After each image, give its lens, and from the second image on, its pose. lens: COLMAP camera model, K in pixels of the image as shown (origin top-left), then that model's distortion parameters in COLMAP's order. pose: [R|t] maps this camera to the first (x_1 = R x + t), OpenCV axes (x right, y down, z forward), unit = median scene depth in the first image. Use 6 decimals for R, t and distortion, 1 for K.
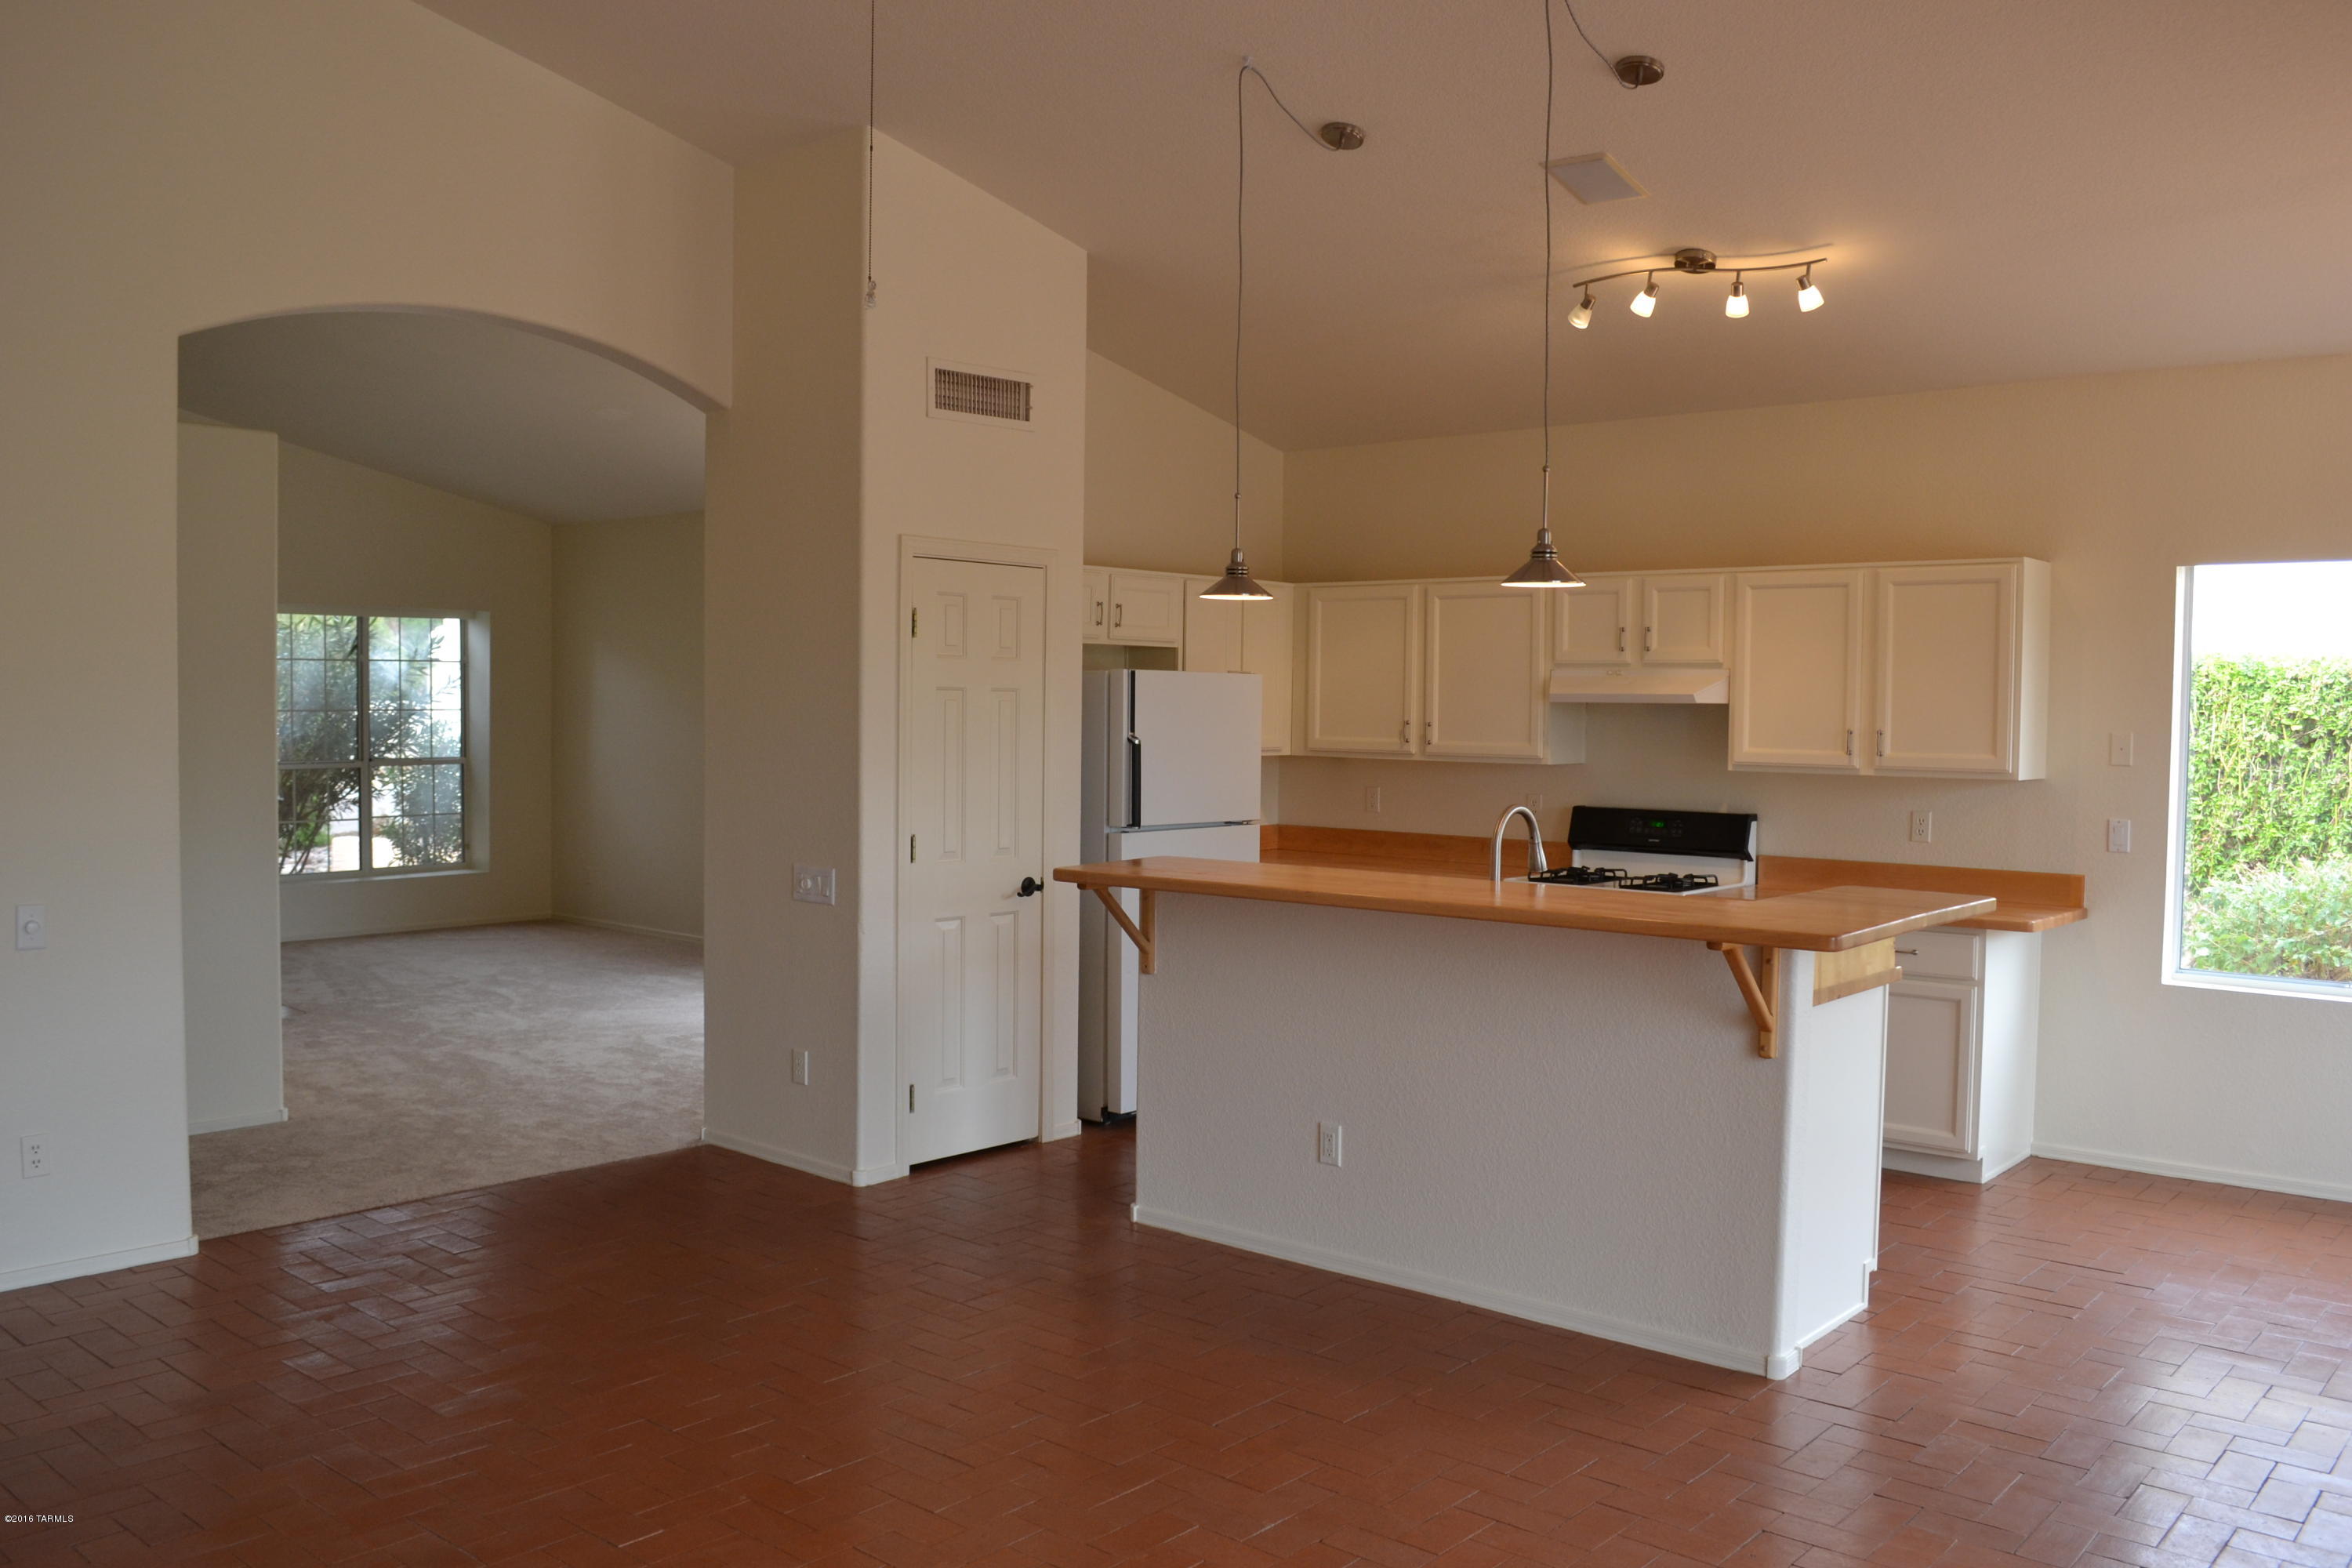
lens RADIAL K [[1873.1, 0, 1176.5], [0, 1873.1, 790.8], [0, 0, 1]] dist [-0.083881, 0.012321]
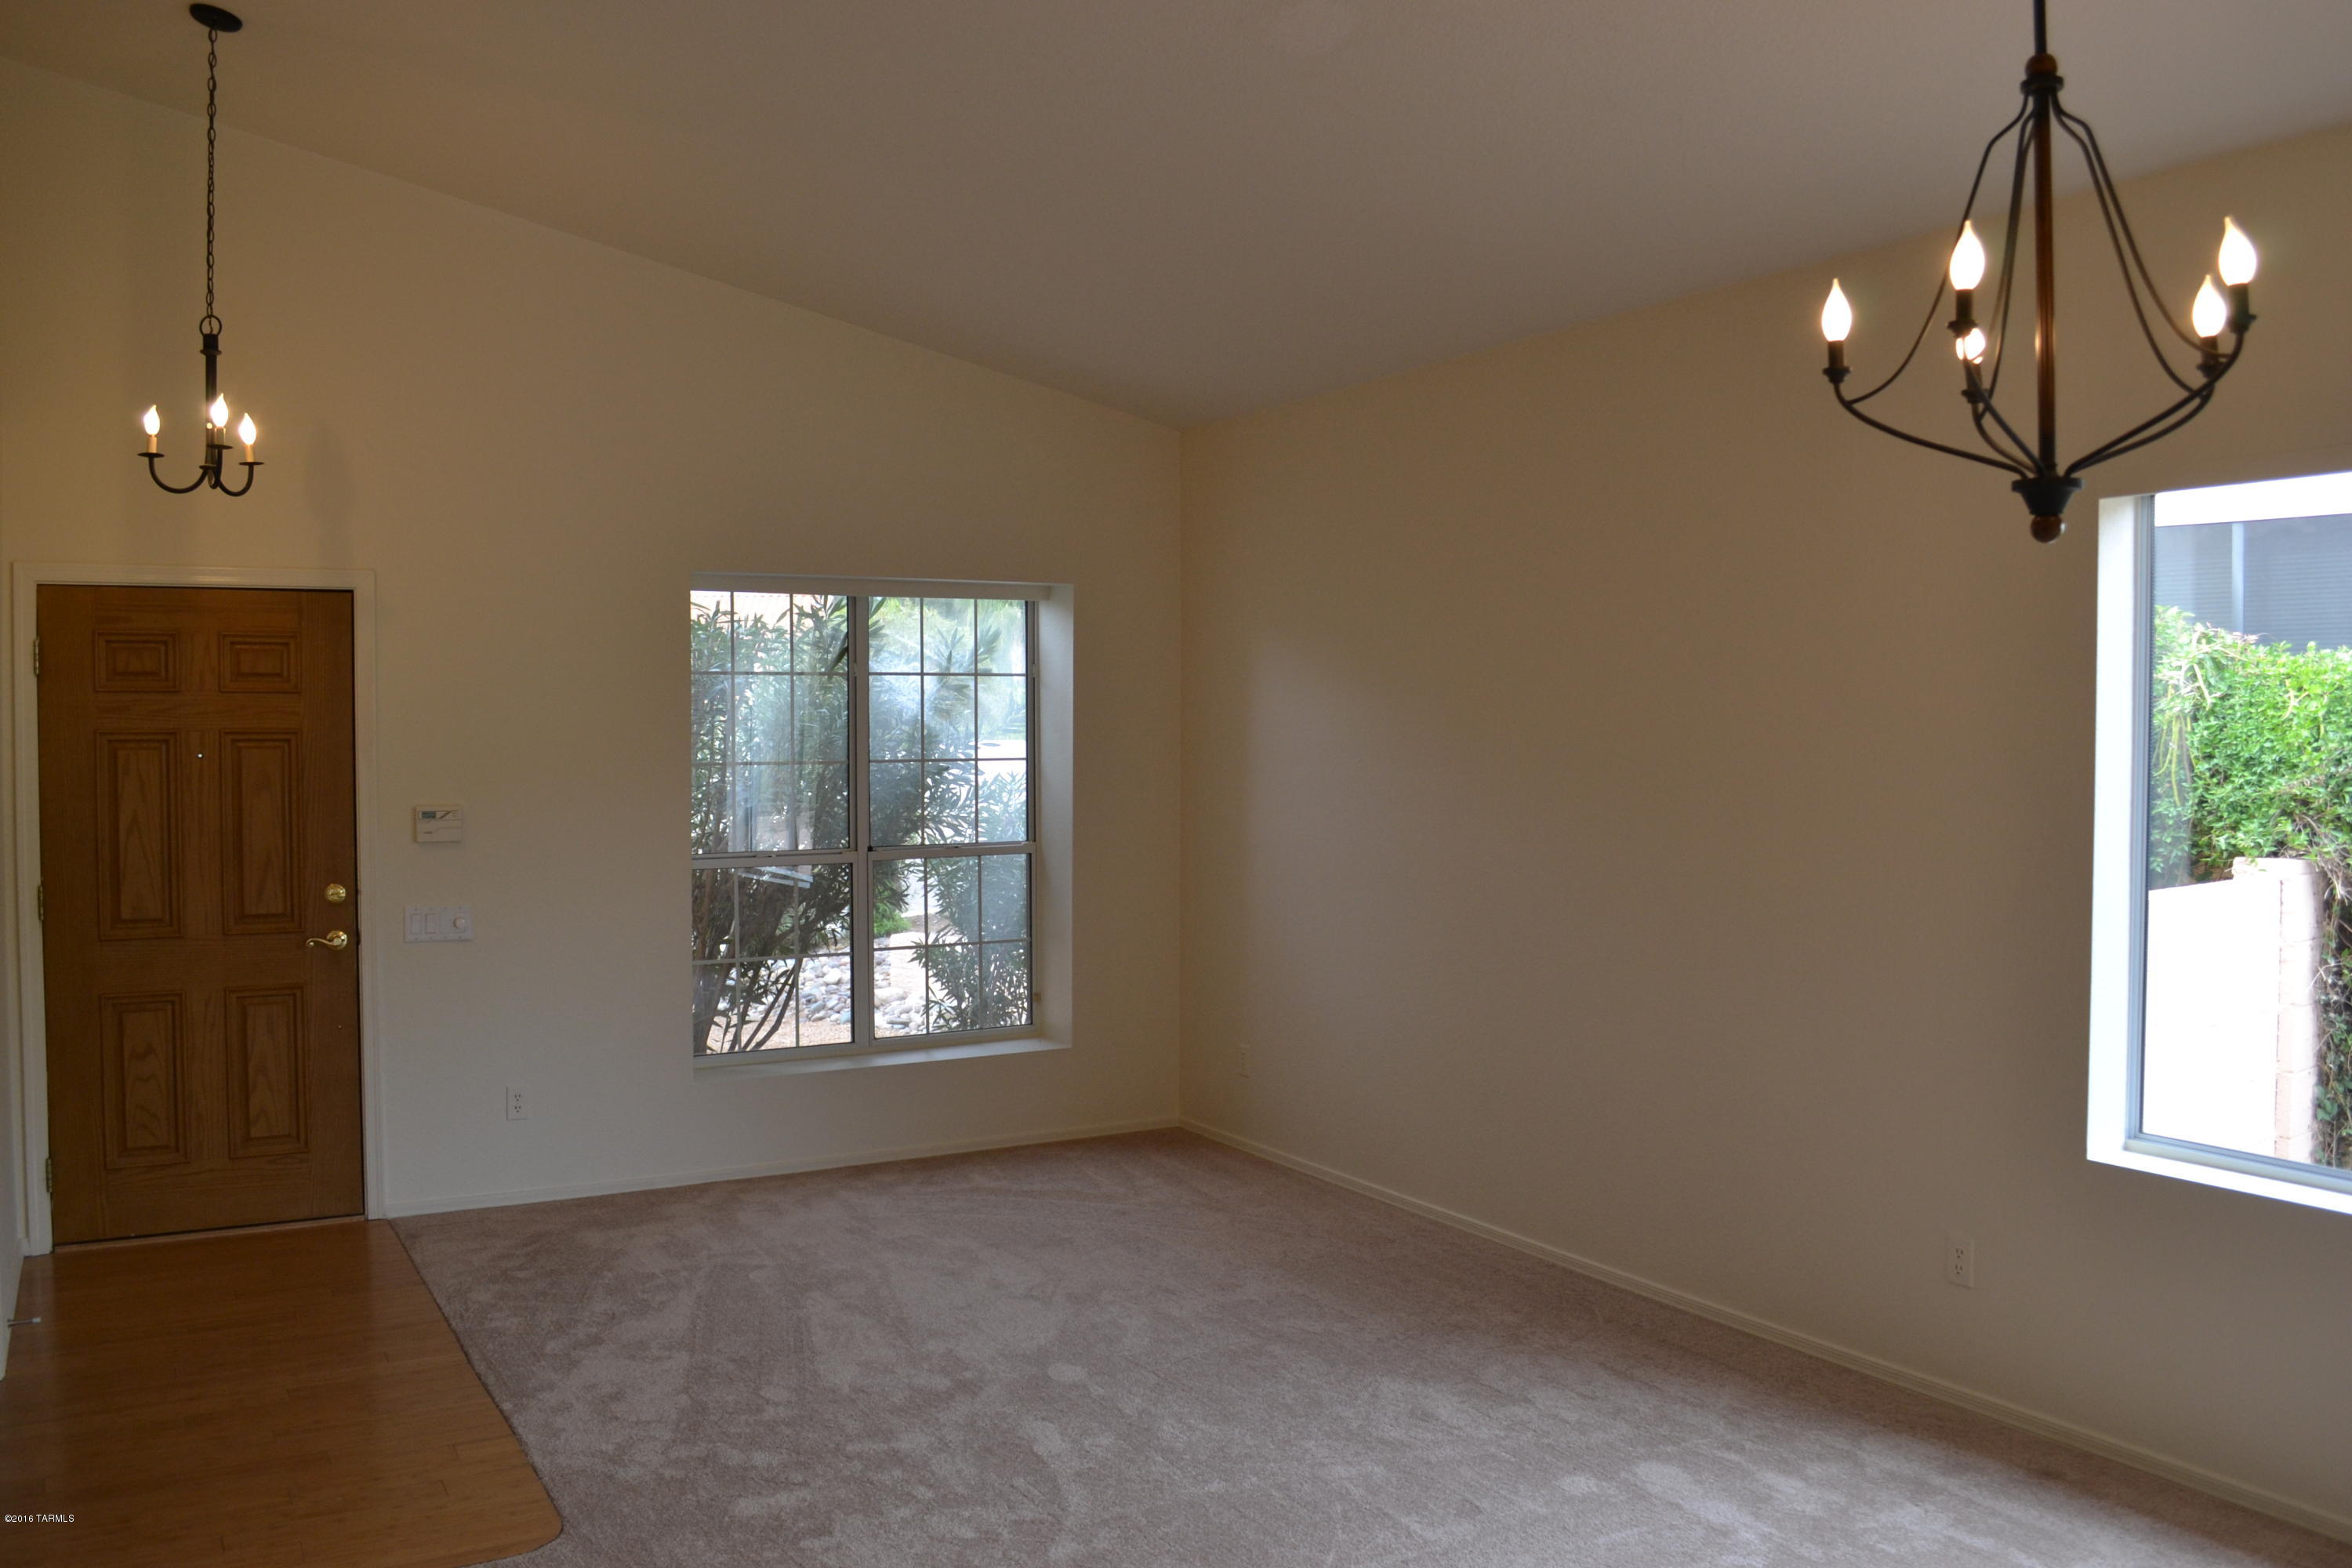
lens RADIAL K [[1873.1, 0, 1174.7], [0, 1873.1, 780.7], [0, 0, 1]] dist [-0.083881, 0.012321]
pose [[0.943760, 0.001099, -0.330629, -0.156793], [-0.007784, 0.999791, -0.018898, -0.027502], [0.330539, 0.020409, 0.943572, 0.482116]]
